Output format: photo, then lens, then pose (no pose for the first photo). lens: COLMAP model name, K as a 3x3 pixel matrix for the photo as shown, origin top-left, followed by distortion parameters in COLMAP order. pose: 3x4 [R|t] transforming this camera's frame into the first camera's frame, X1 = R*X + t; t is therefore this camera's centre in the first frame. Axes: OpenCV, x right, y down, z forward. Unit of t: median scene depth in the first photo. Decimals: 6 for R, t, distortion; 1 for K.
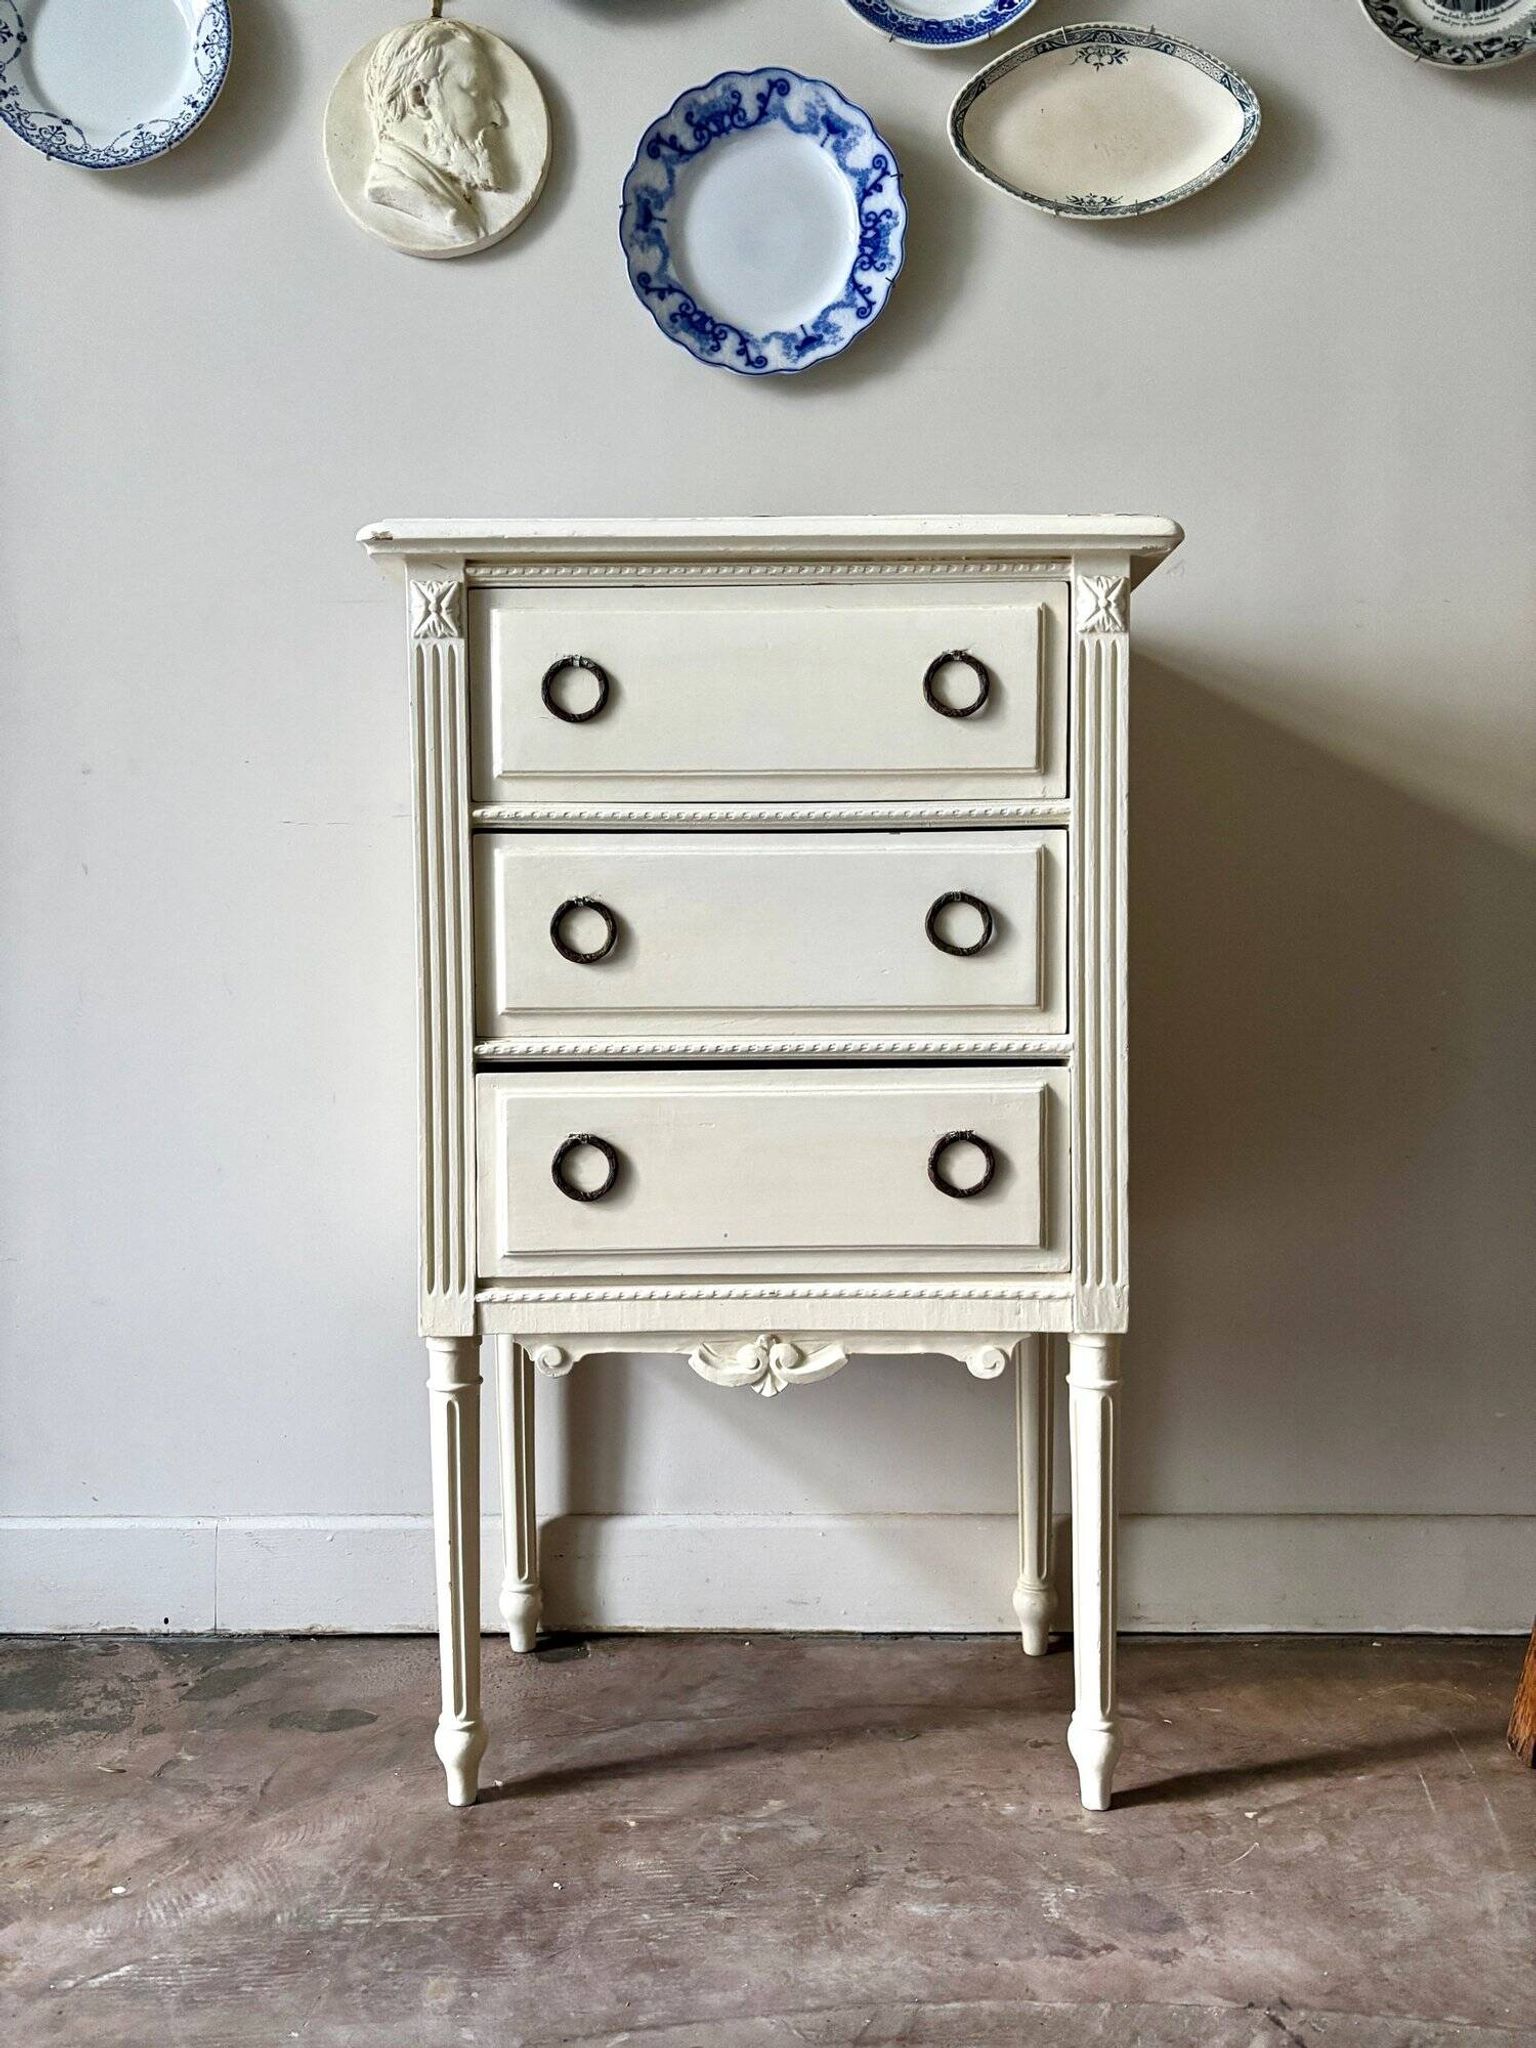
lens RADIAL K [[1538.1, 0, 759.7], [0, 1538.1, 1040.4], [0, 0, 1]] dist [0.056766, -0.043745]
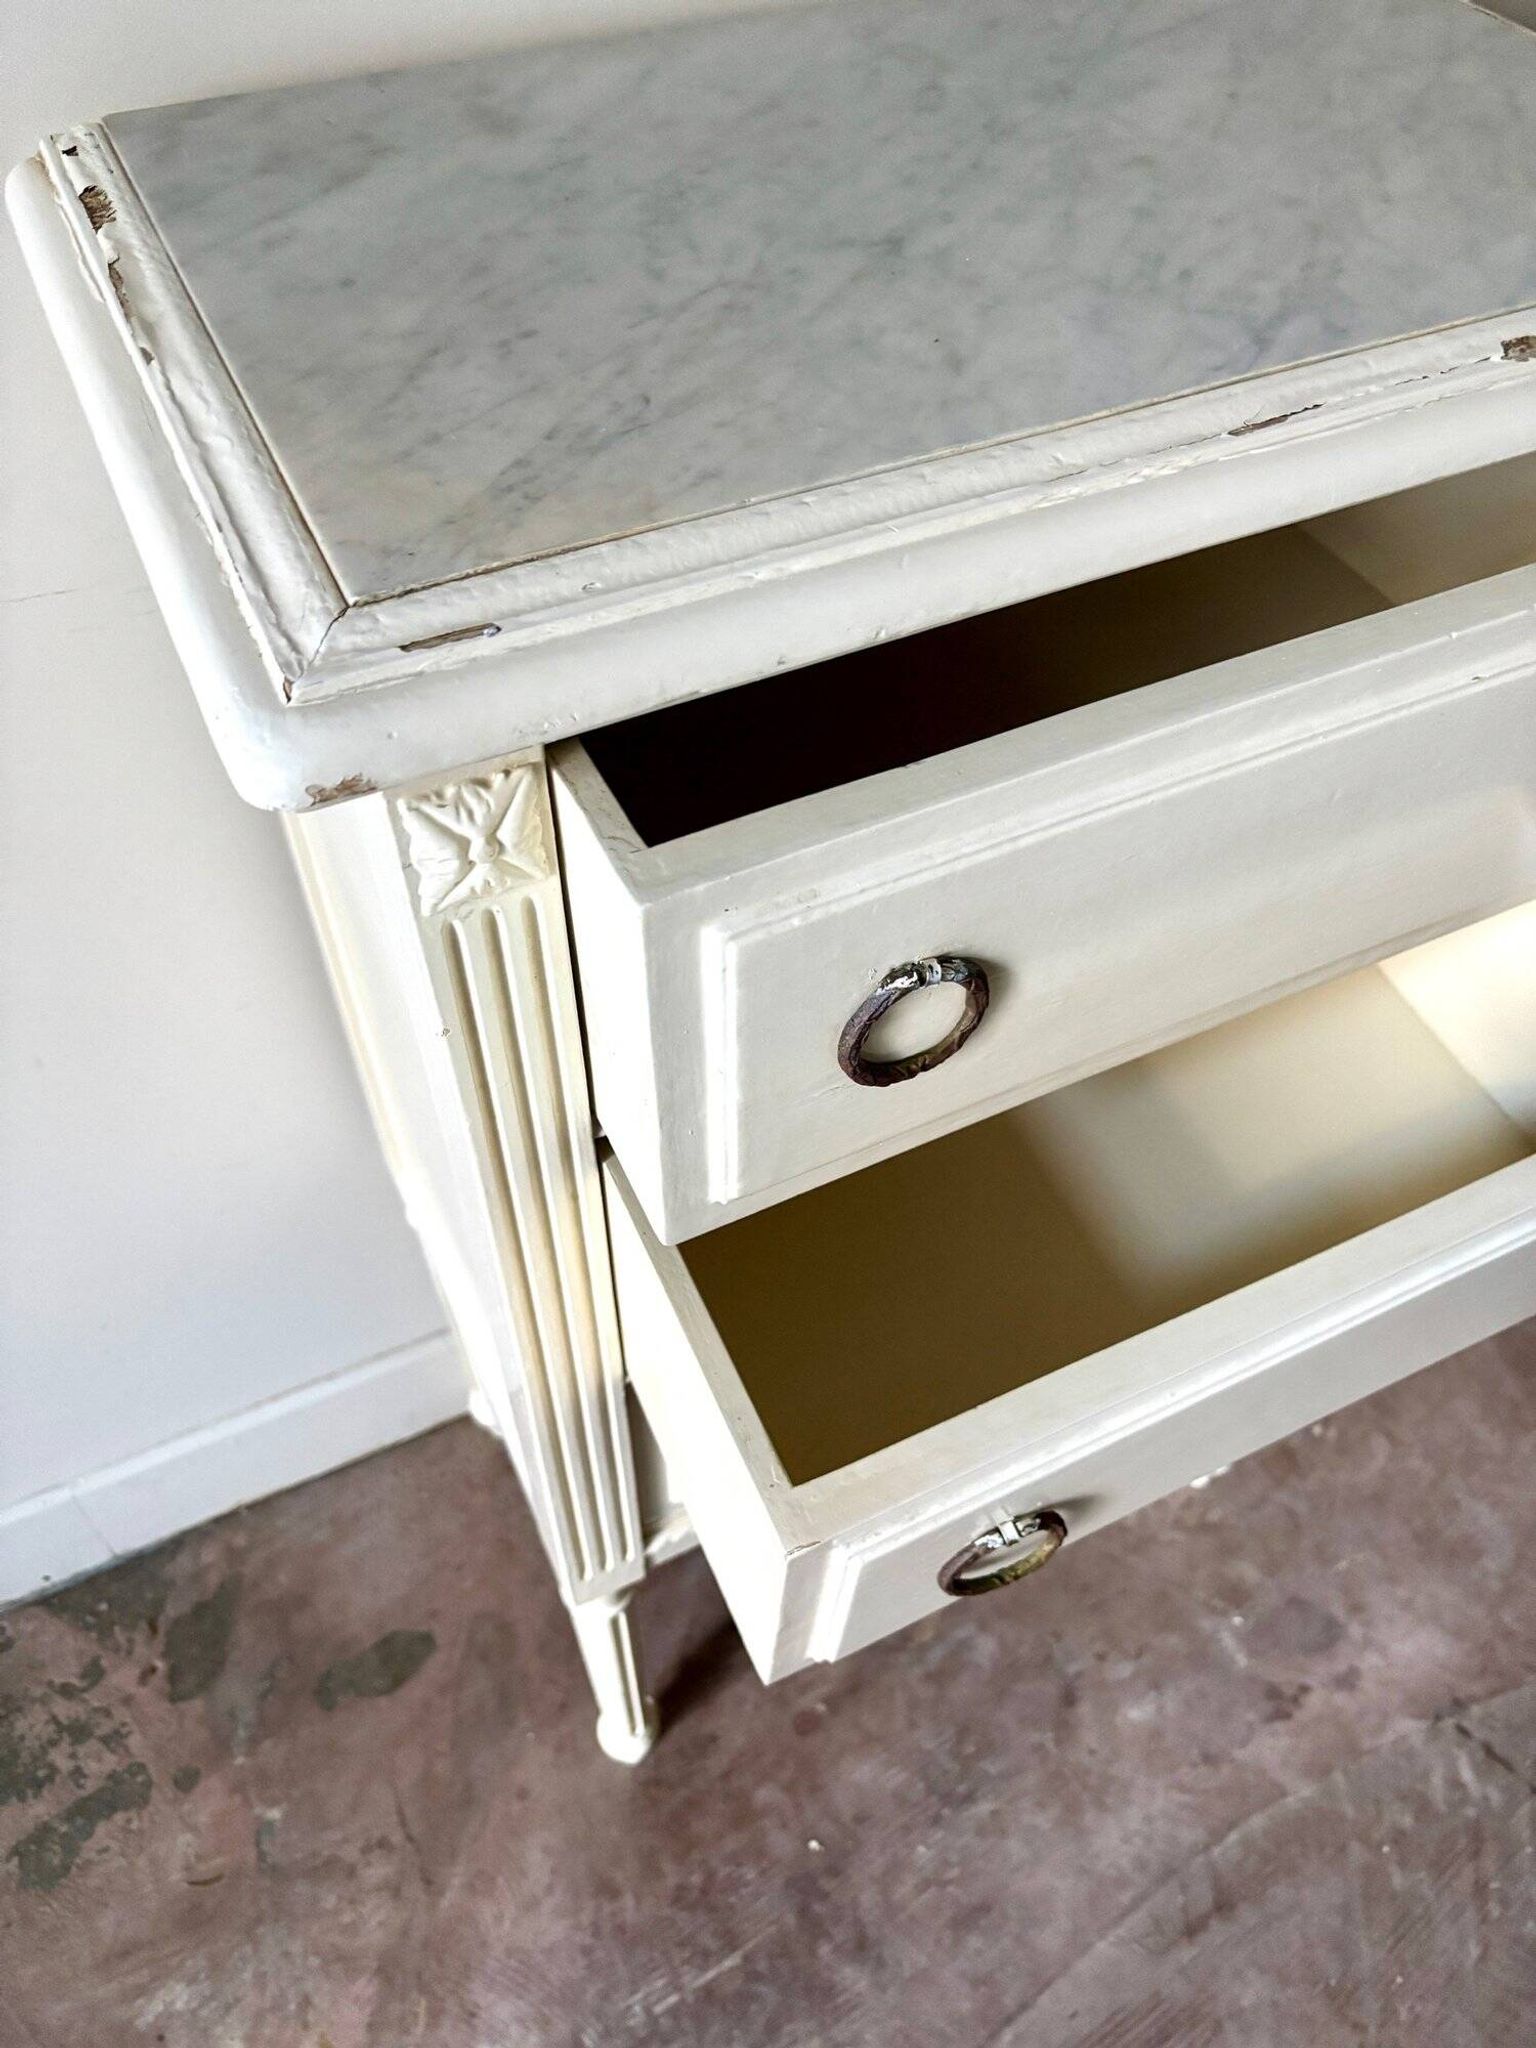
lens RADIAL K [[1574.9, 0, 776.3], [0, 1574.9, 1020.4], [0, 0, 1]] dist [0.031025, -0.047476]
pose [[0.892641, -0.330194, 0.306863, -0.255078], [-0.004771, 0.673795, 0.738903, -0.486472], [-0.450744, -0.661039, 0.599881, 0.674981]]
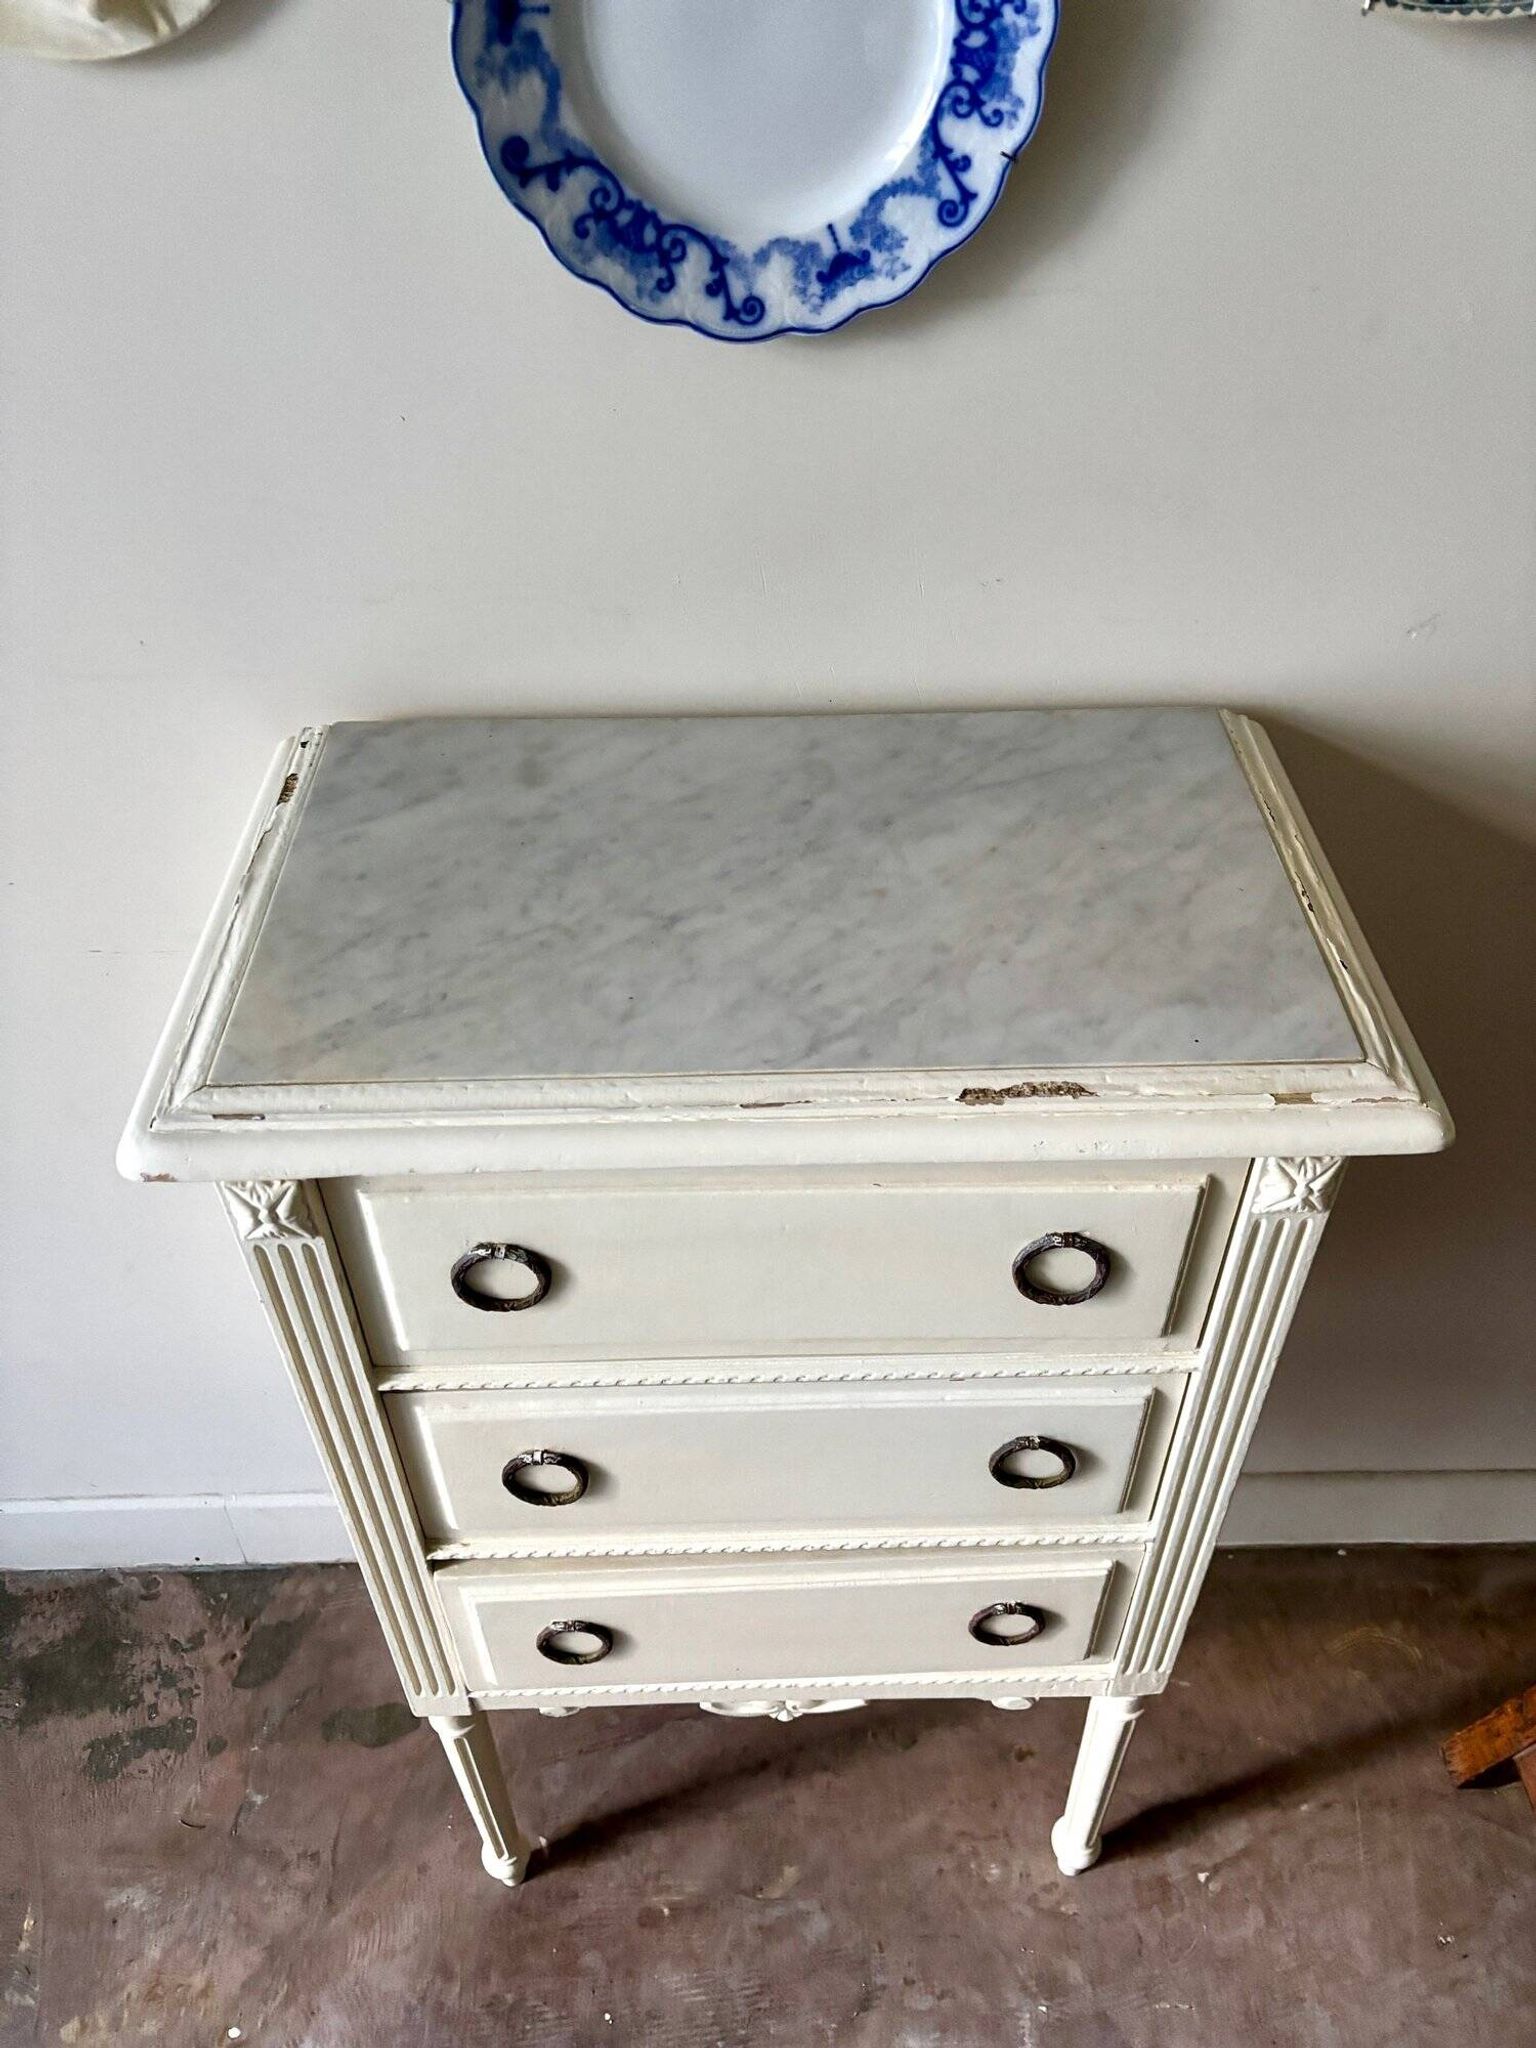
lens RADIAL K [[1534.1, 0, 773.1], [0, 1534.1, 1030.0], [0, 0, 1]] dist [0.091761, -0.113529]
pose [[0.999451, -0.024690, 0.022074, -0.011787], [0.004651, 0.764551, 0.644547, -0.700259], [-0.032791, -0.644091, 0.764246, 0.513600]]
